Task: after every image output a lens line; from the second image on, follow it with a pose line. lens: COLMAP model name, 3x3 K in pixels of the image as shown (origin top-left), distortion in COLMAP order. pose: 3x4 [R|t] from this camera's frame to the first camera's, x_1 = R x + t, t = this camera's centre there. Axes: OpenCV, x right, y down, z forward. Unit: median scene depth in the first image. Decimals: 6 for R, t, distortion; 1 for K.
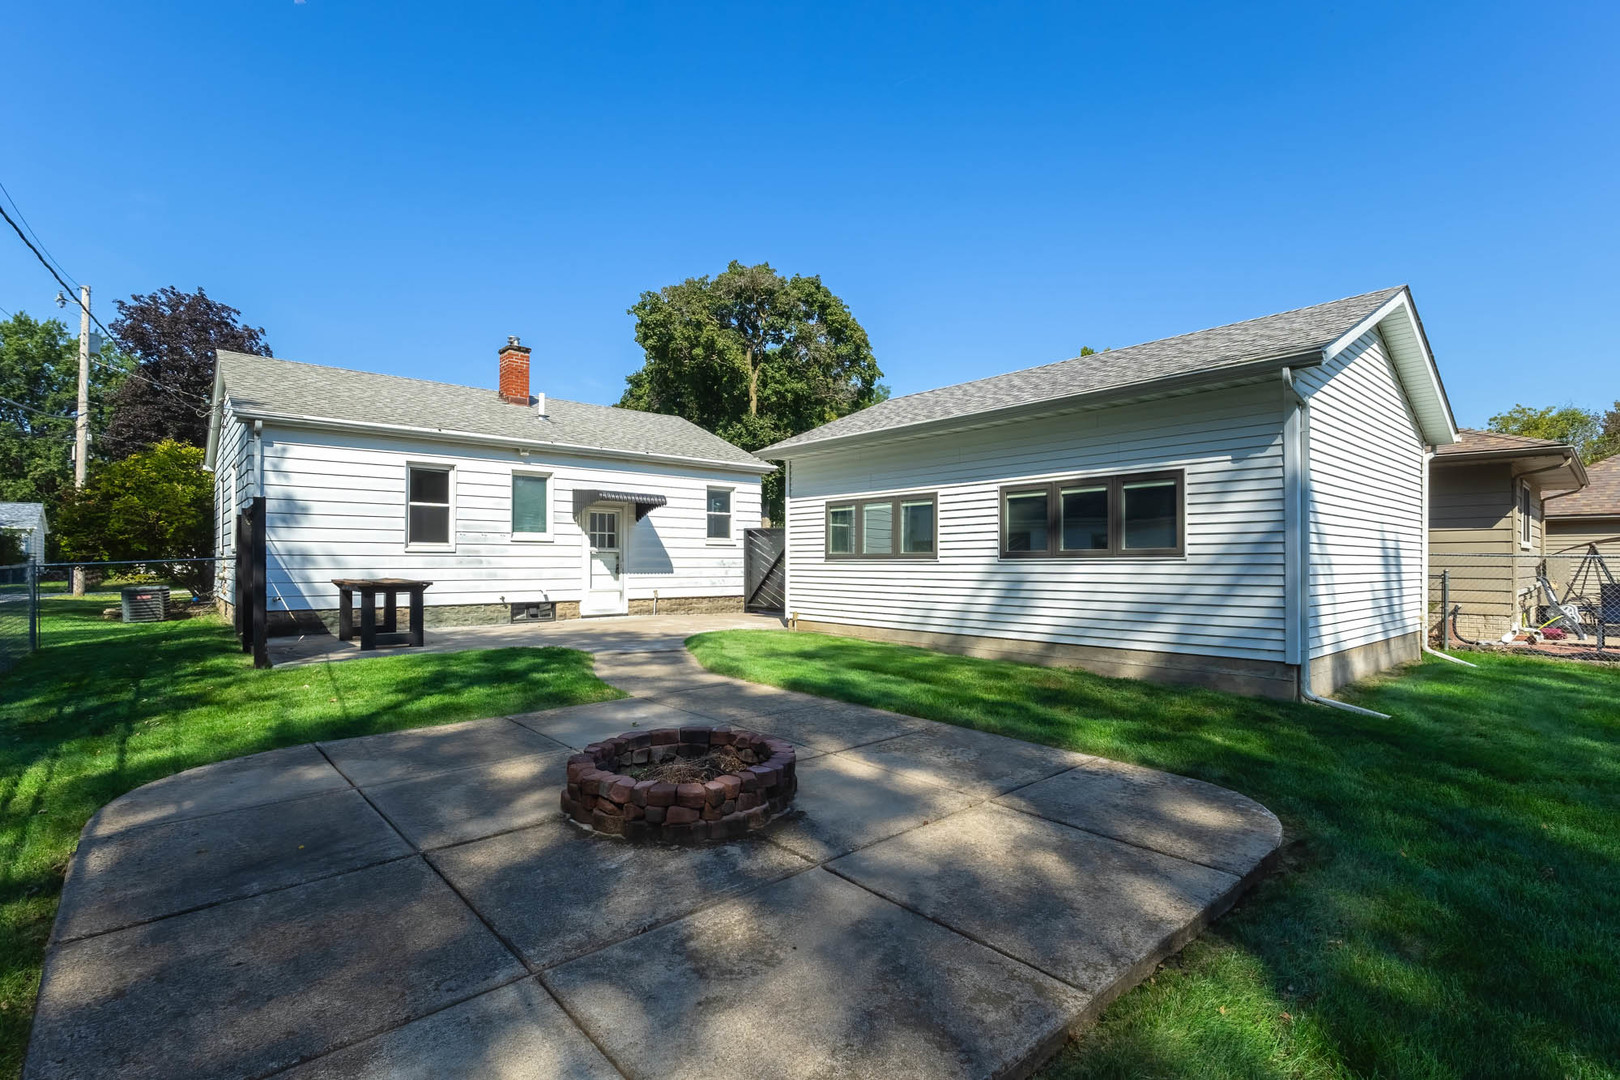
lens RADIAL K [[758.6, 0, 818.8], [0, 758.6, 553.1], [0, 0, 1]] dist [-0.012953, 0.002526]
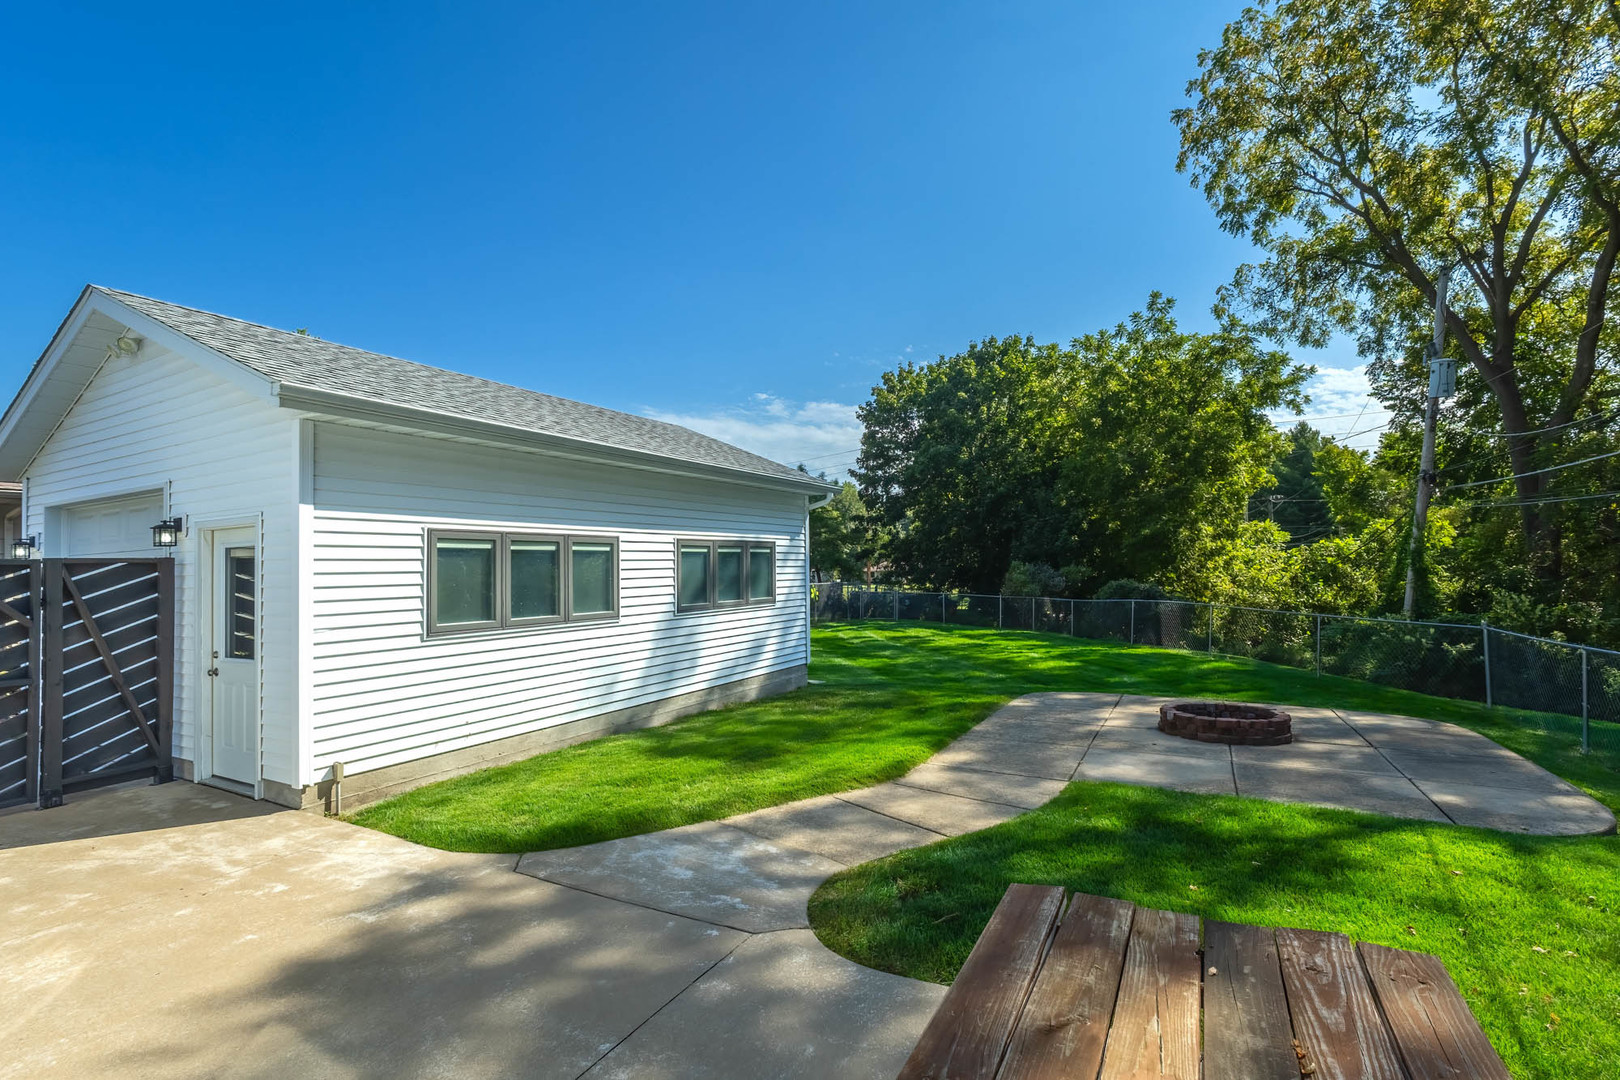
lens RADIAL K [[758.6, 0, 799.8], [0, 758.6, 557.5], [0, 0, 1]] dist [-0.012953, 0.002526]
pose [[-0.334675, 0.019080, 0.942140, -0.497280], [0.007175, 0.999818, -0.017699, -0.031317], [-0.942306, 0.000837, -0.334751, 0.804485]]
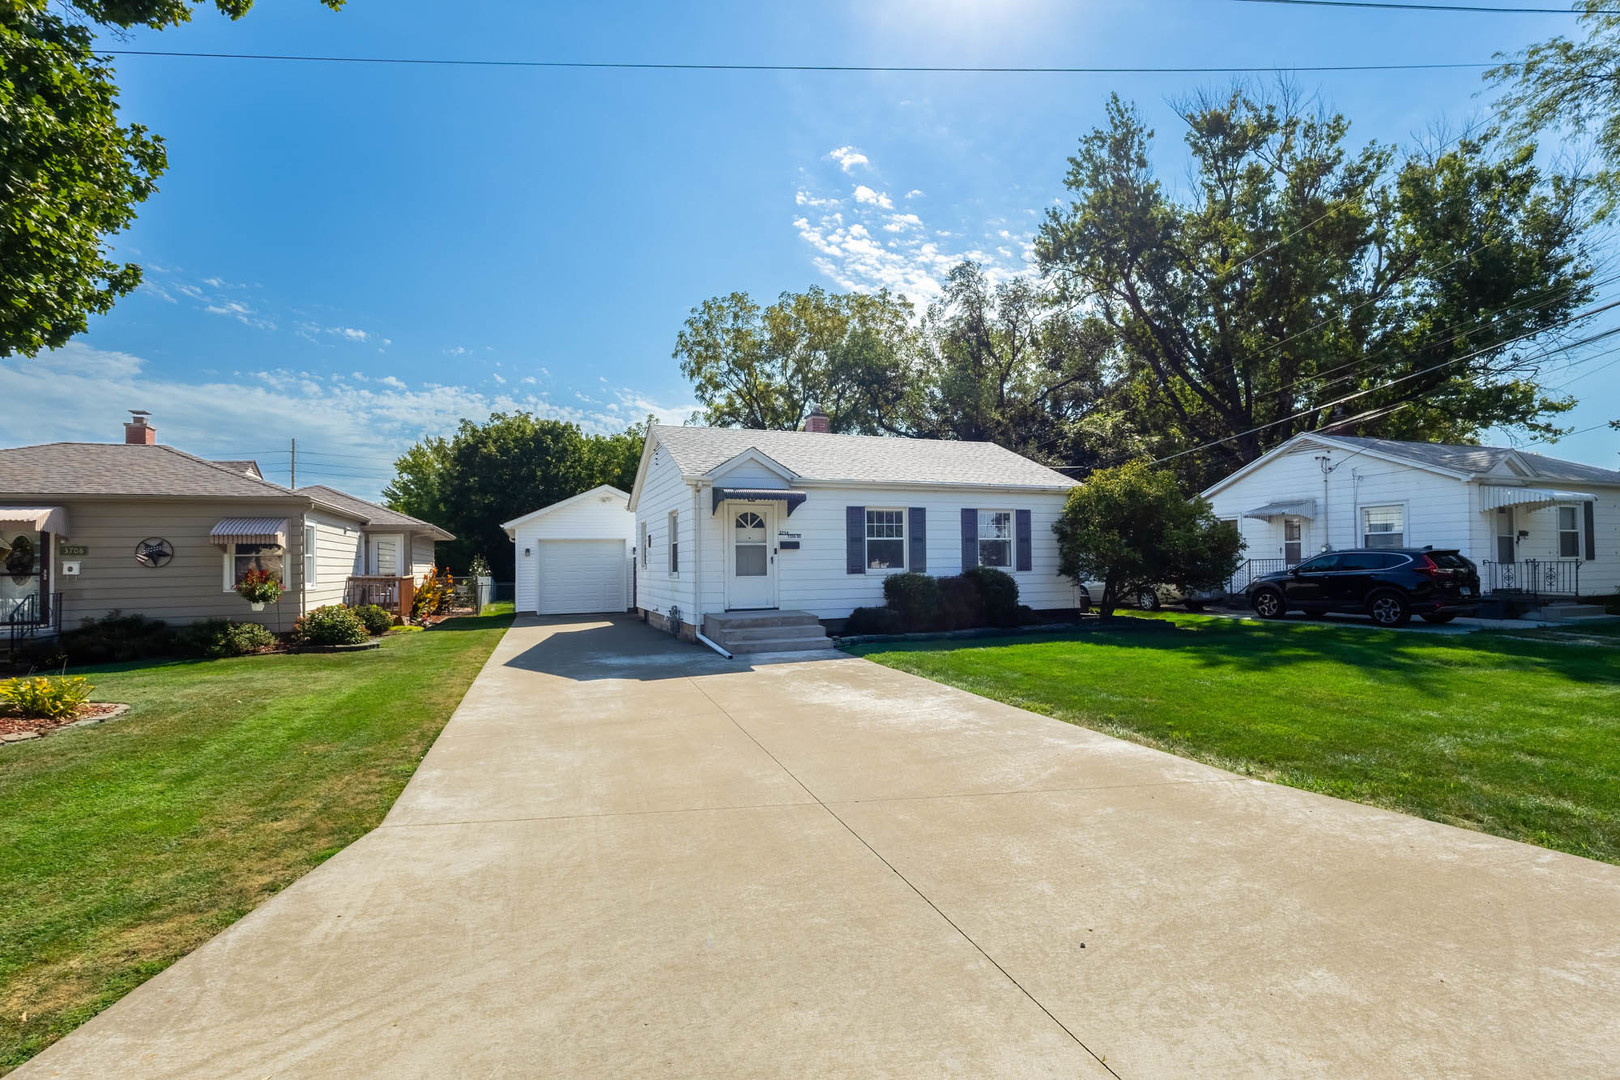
lens RADIAL K [[758.6, 0, 794.7], [0, 758.6, 570.5], [0, 0, 1]] dist [-0.012953, 0.002526]
pose [[-0.923378, 0.004535, 0.383866, -0.995585], [0.002316, 0.999978, -0.006242, 0.006871], [-0.383886, -0.004874, -0.923368, 2.498069]]
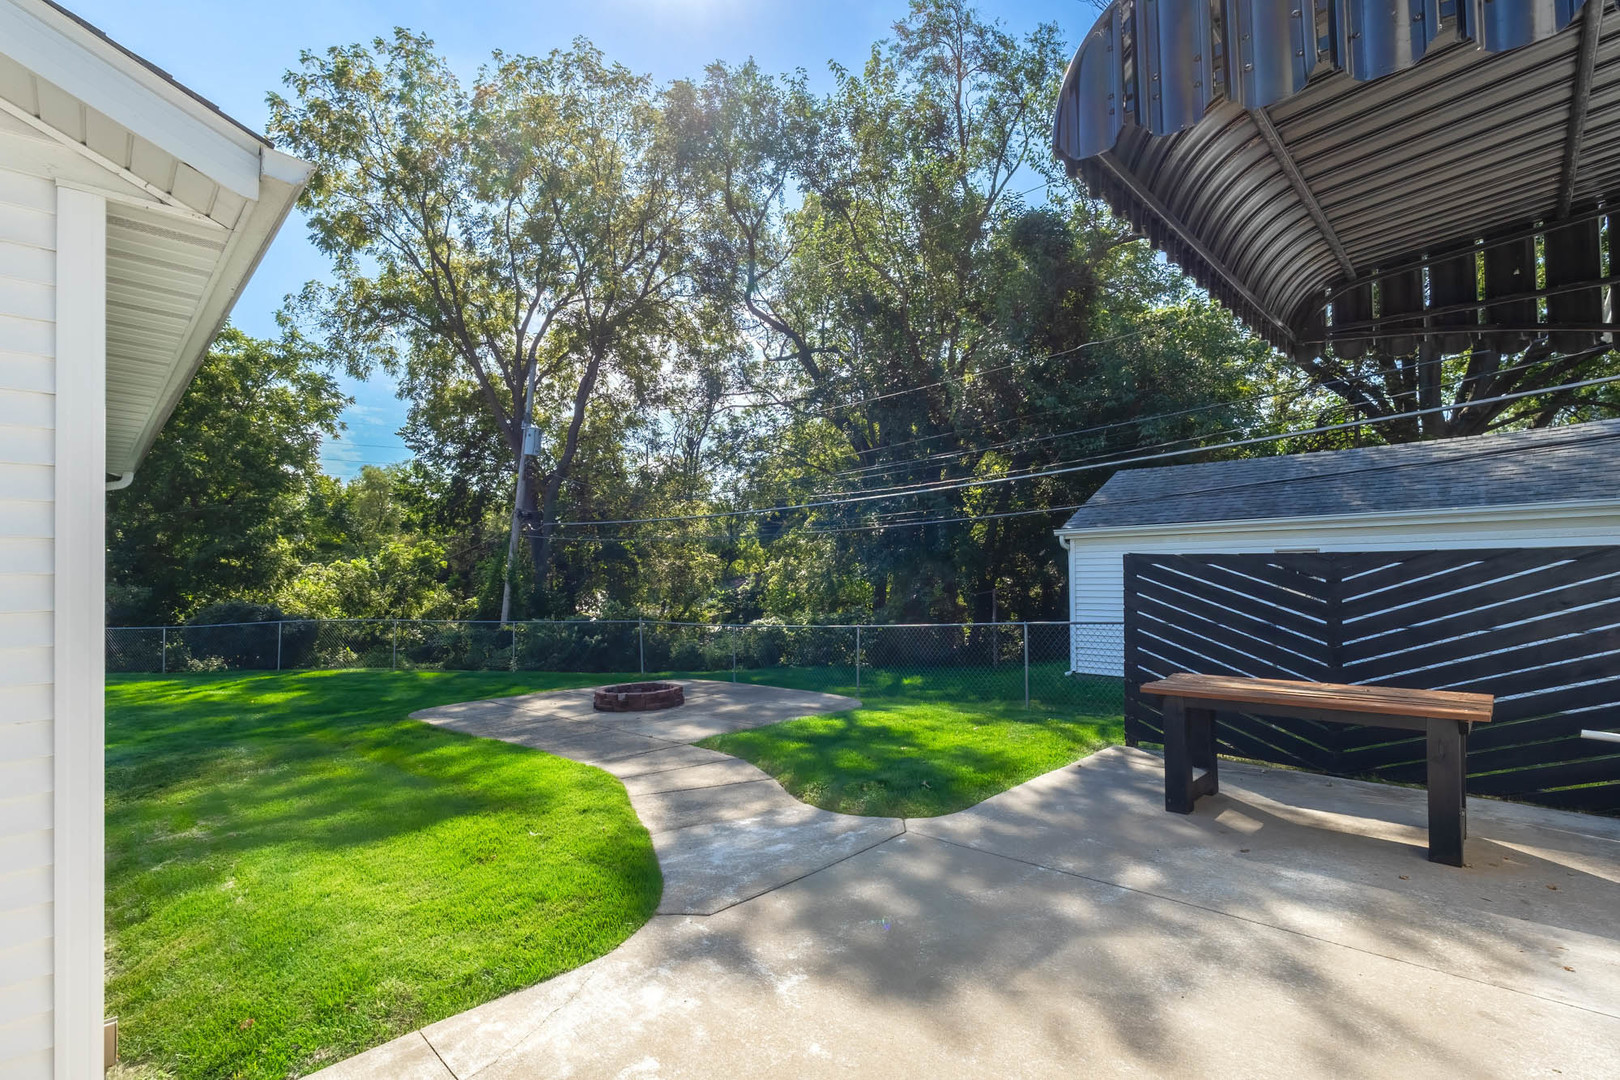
lens RADIAL K [[758.6, 0, 817.2], [0, 758.6, 568.0], [0, 0, 1]] dist [-0.012953, 0.002526]
pose [[-0.997697, 0.016459, -0.065805, -0.182760], [0.017427, 0.999748, -0.014161, -0.029483], [0.065555, -0.015275, -0.997732, 1.094314]]
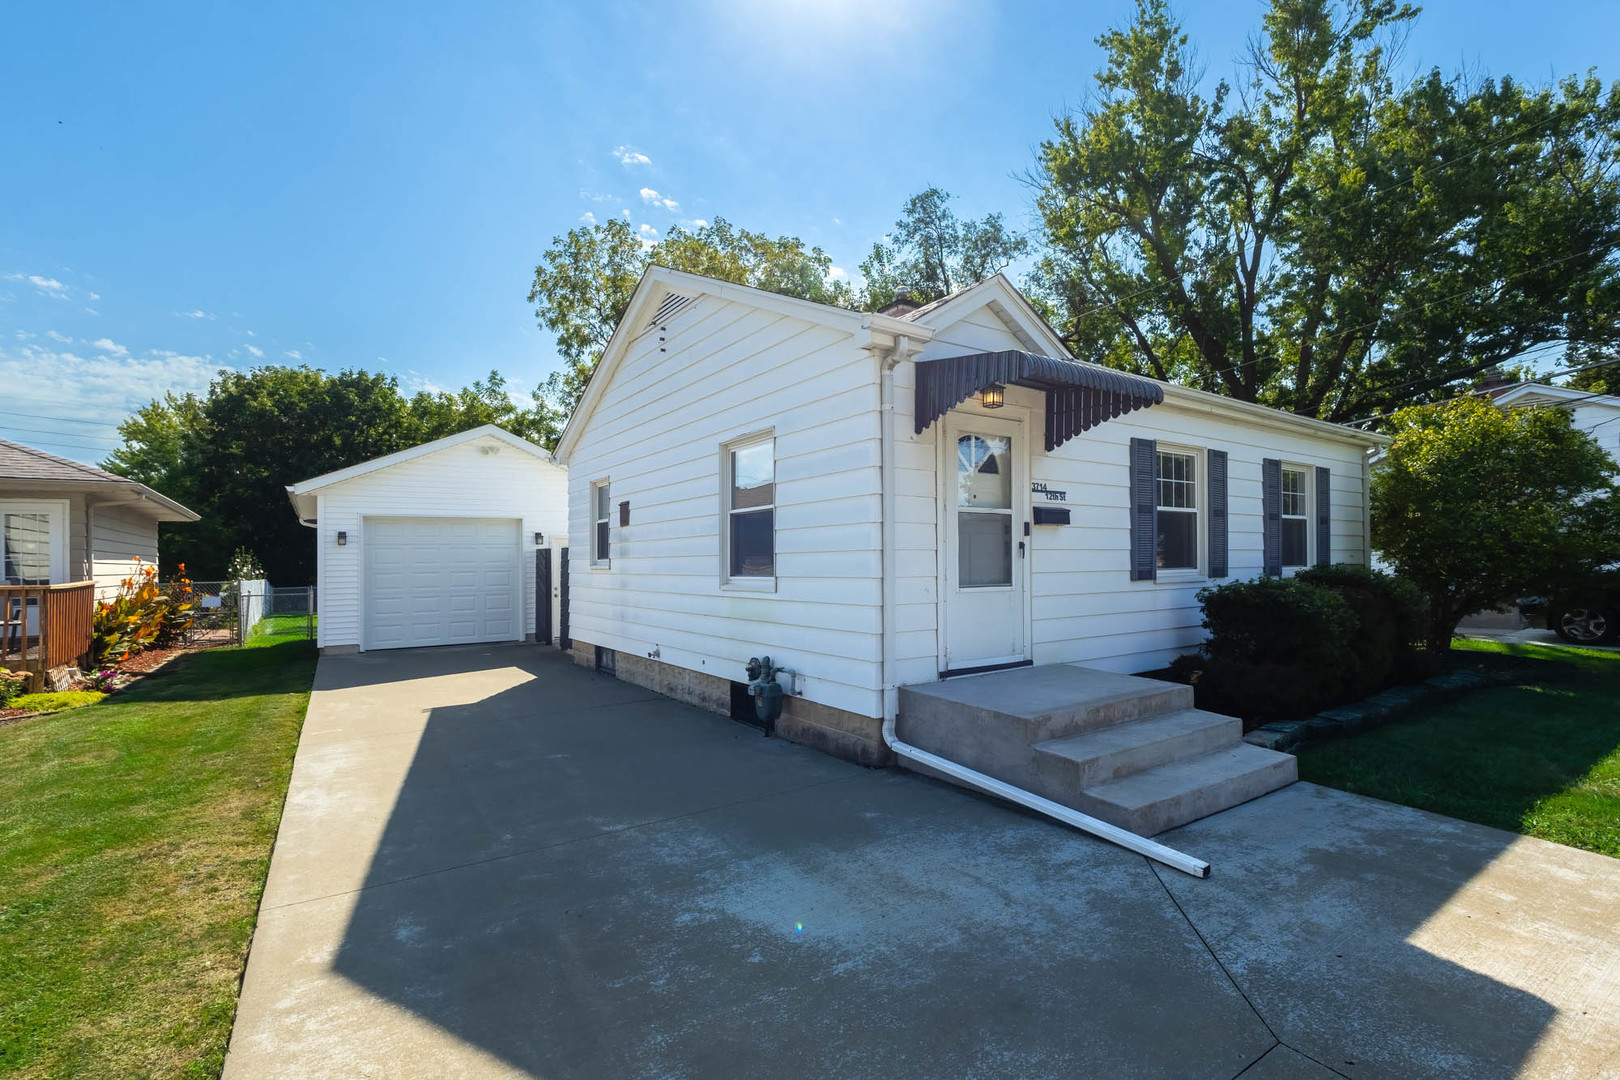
lens RADIAL K [[758.6, 0, 805.2], [0, 758.6, 570.1], [0, 0, 1]] dist [-0.012953, 0.002526]
pose [[-0.988361, 0.003869, 0.152076, -0.501380], [0.003132, 0.999982, -0.005083, -0.000105], [-0.152093, -0.004548, -0.988356, 1.998649]]
